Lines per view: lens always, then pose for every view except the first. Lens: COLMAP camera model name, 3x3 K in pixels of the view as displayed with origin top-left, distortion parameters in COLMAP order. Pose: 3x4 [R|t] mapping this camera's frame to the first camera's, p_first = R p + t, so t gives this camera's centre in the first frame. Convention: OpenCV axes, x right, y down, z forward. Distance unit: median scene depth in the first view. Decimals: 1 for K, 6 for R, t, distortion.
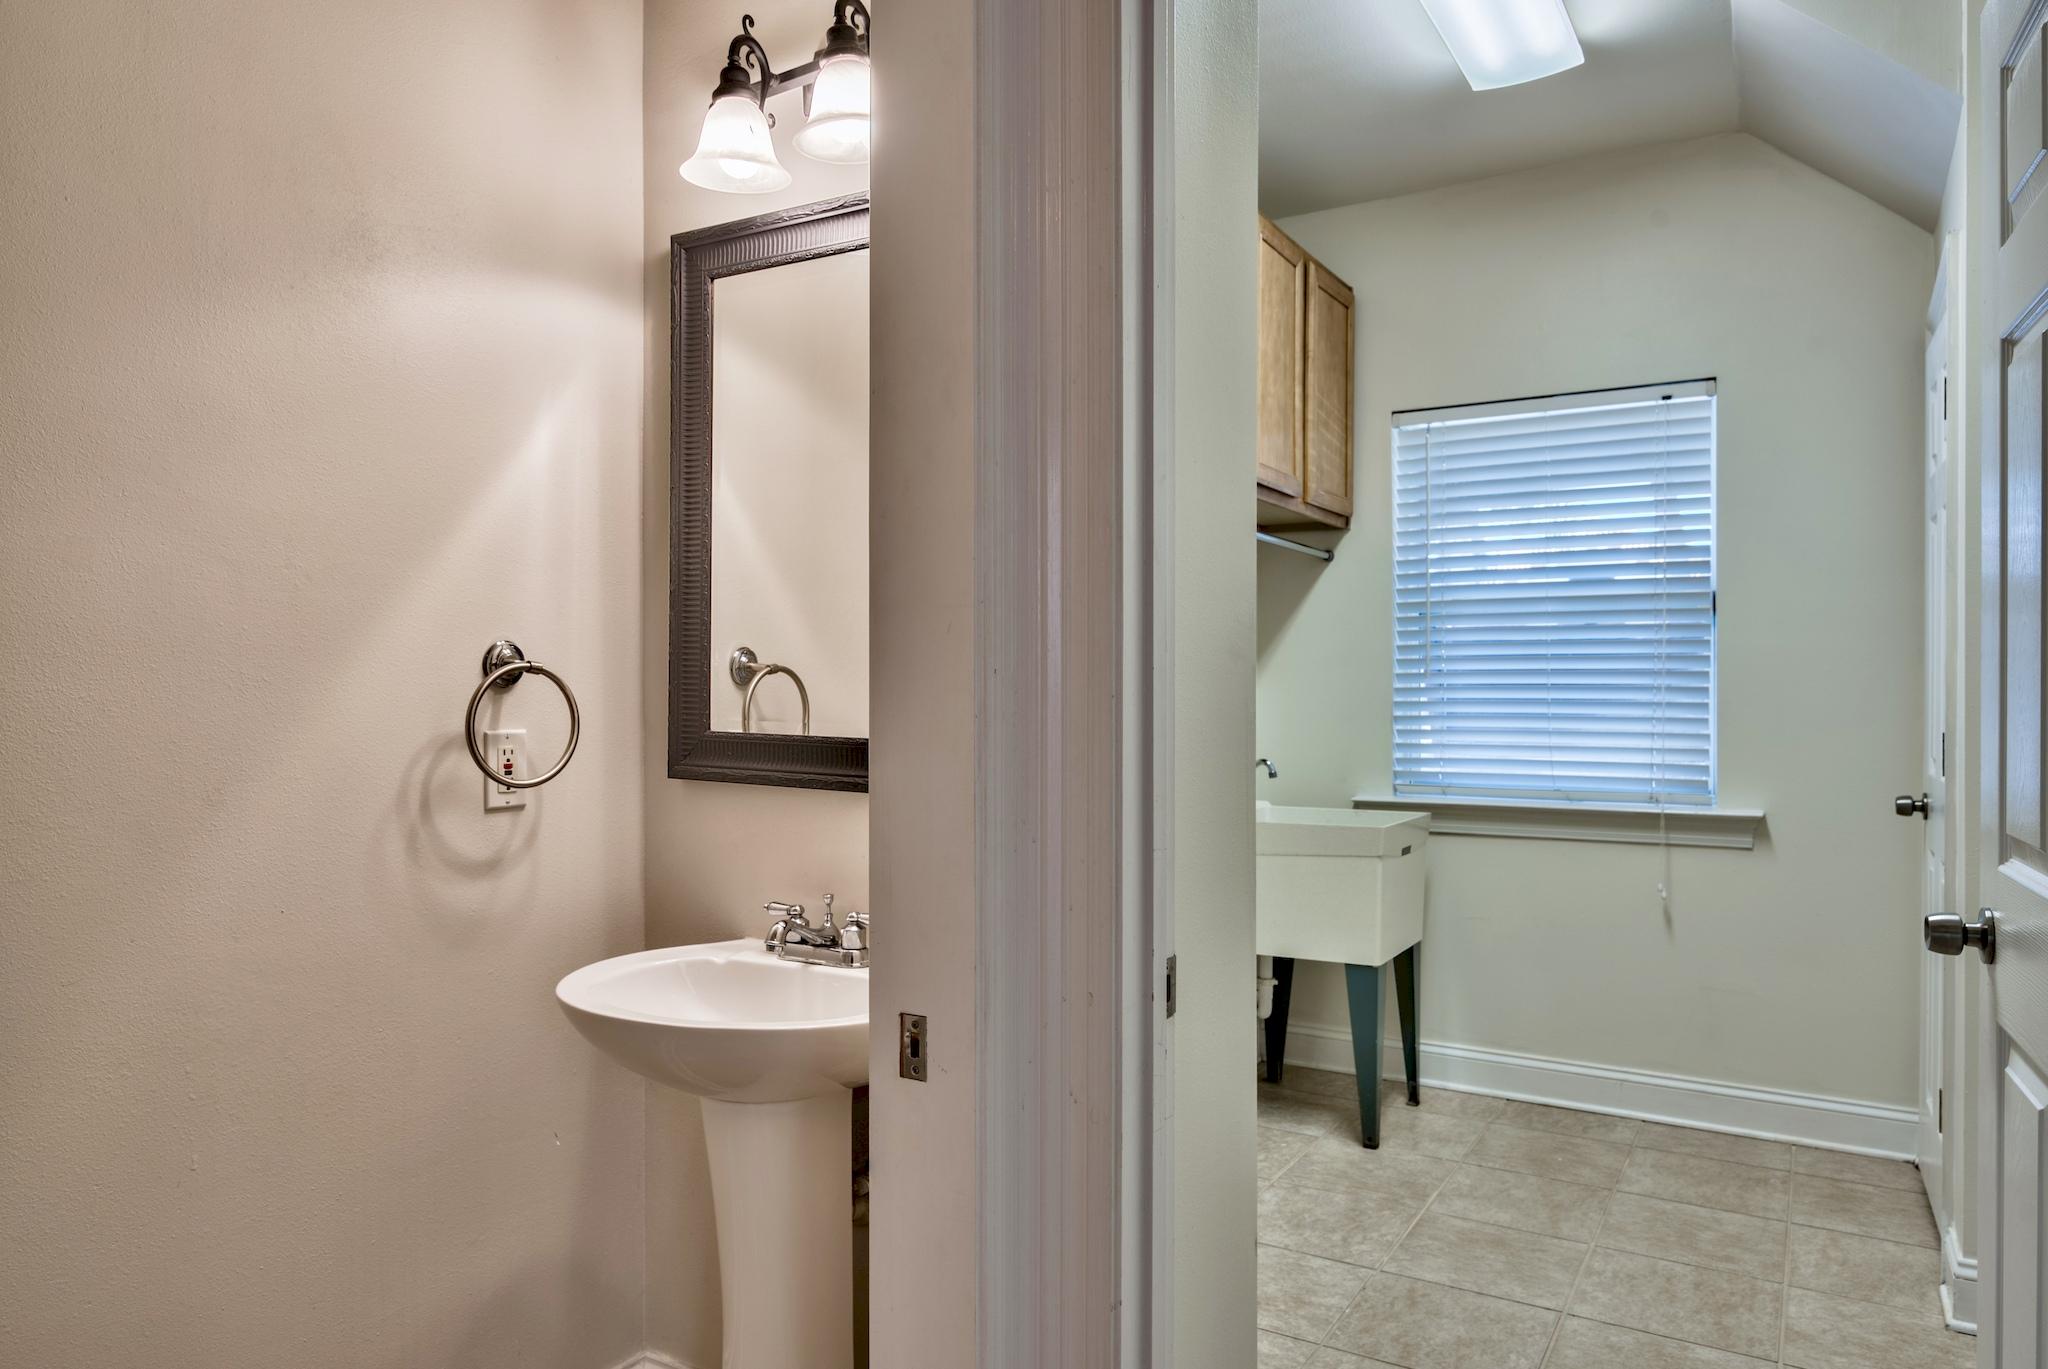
lens RADIAL K [[1356.7, 0, 1023.7], [0, 1356.7, 679.4], [0, 0, 1]] dist [0.004514, -0.000158]
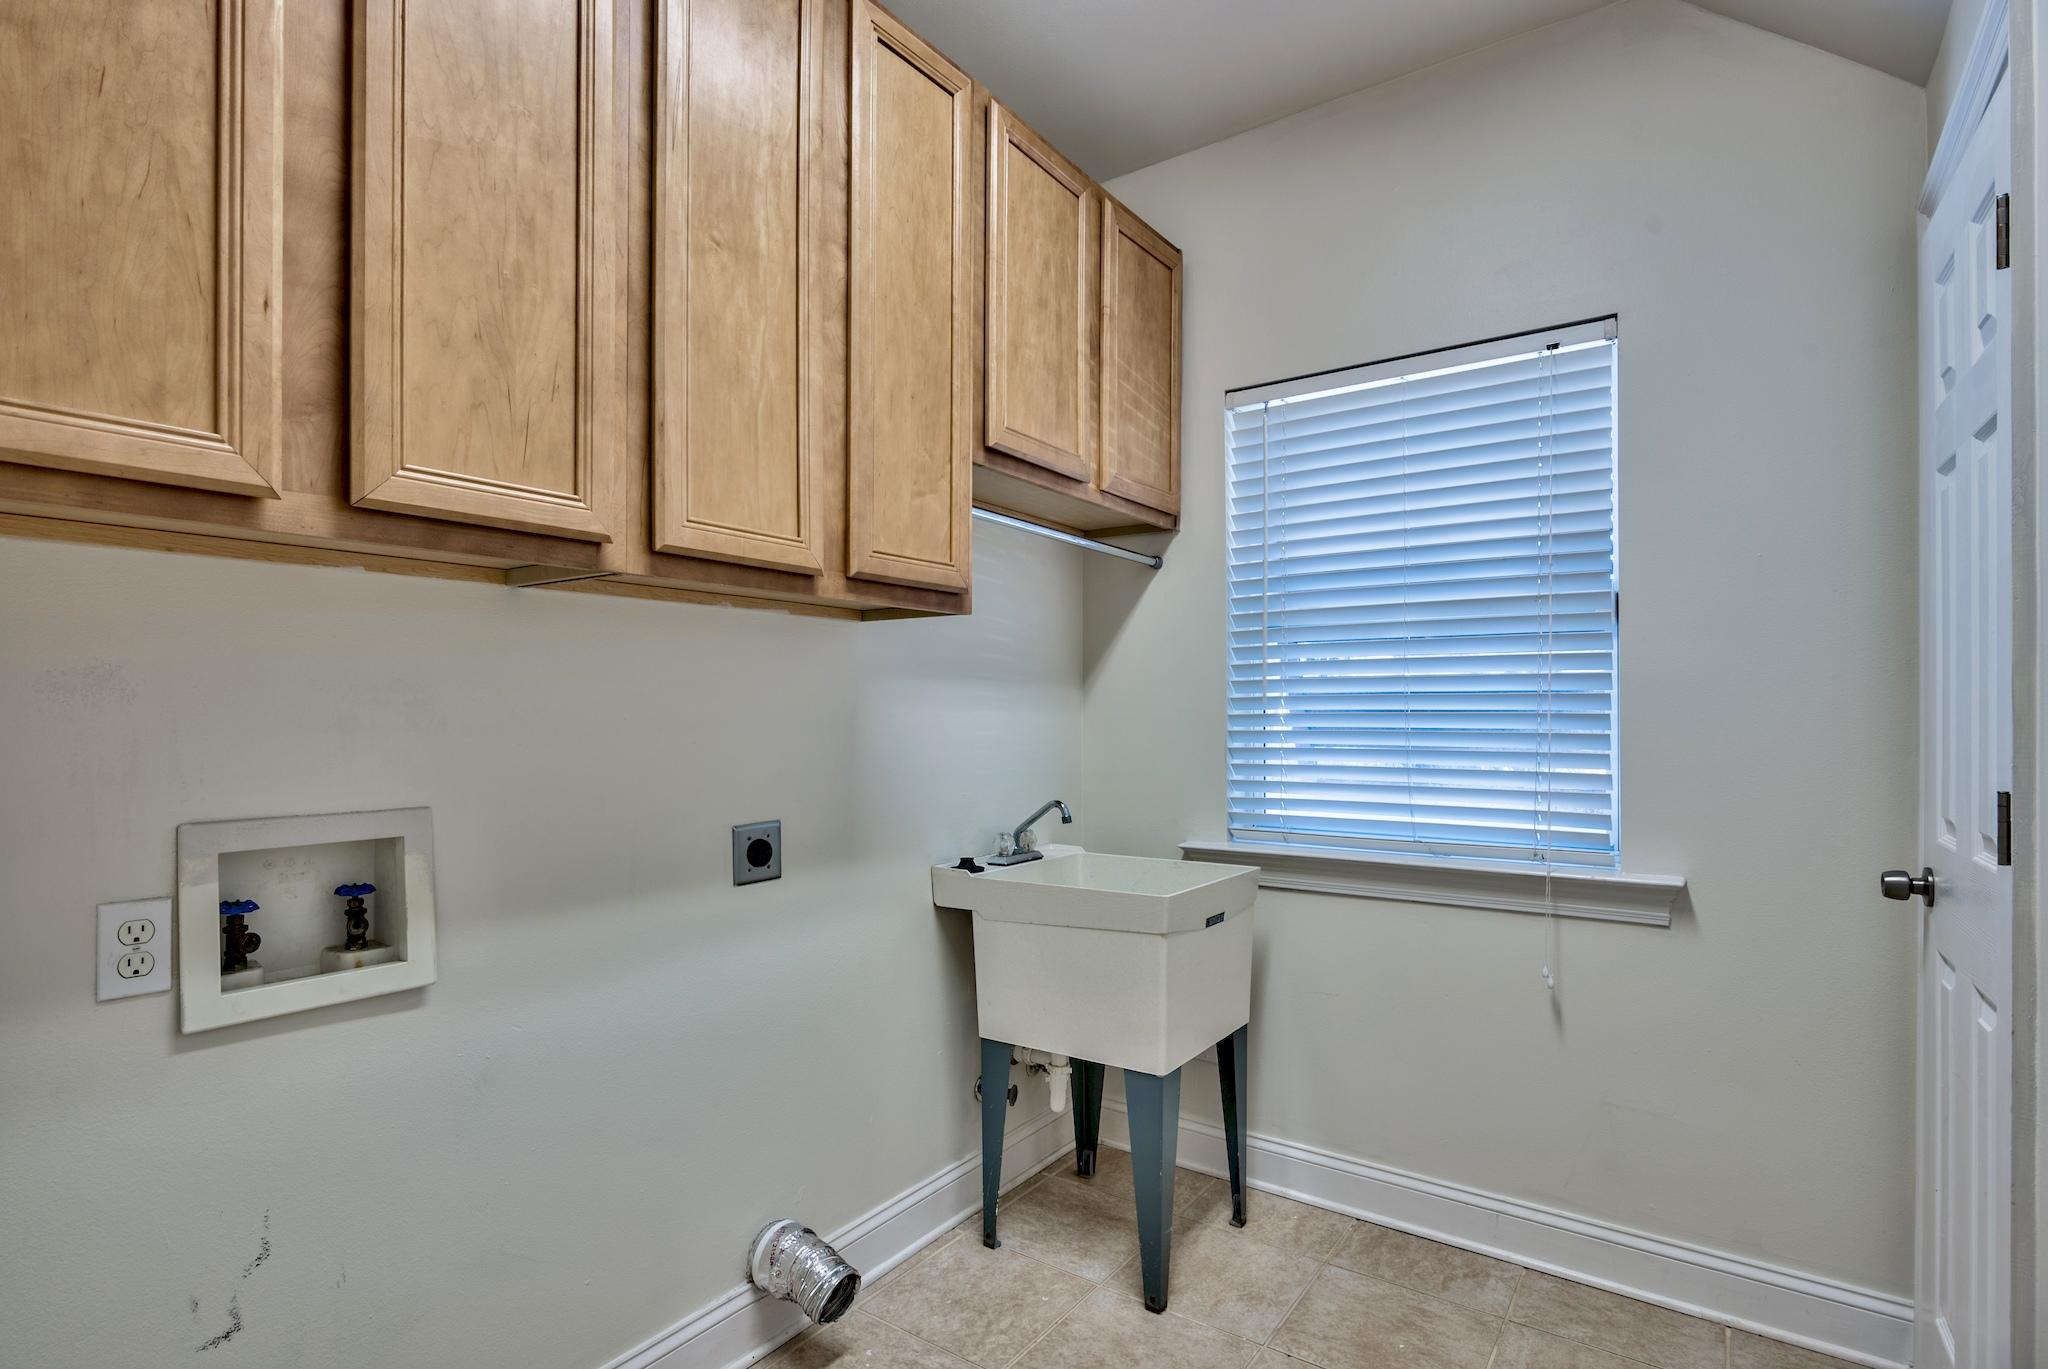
lens RADIAL K [[1008.2, 0, 1024.9], [0, 1008.2, 701.5], [0, 0, 1]] dist [-0.003544, 0.001885]
pose [[0.996790, -0.001367, -0.080045, 0.212697], [0.000873, 0.999980, -0.006206, 0.001636], [0.080052, 0.006117, 0.996772, 0.391088]]
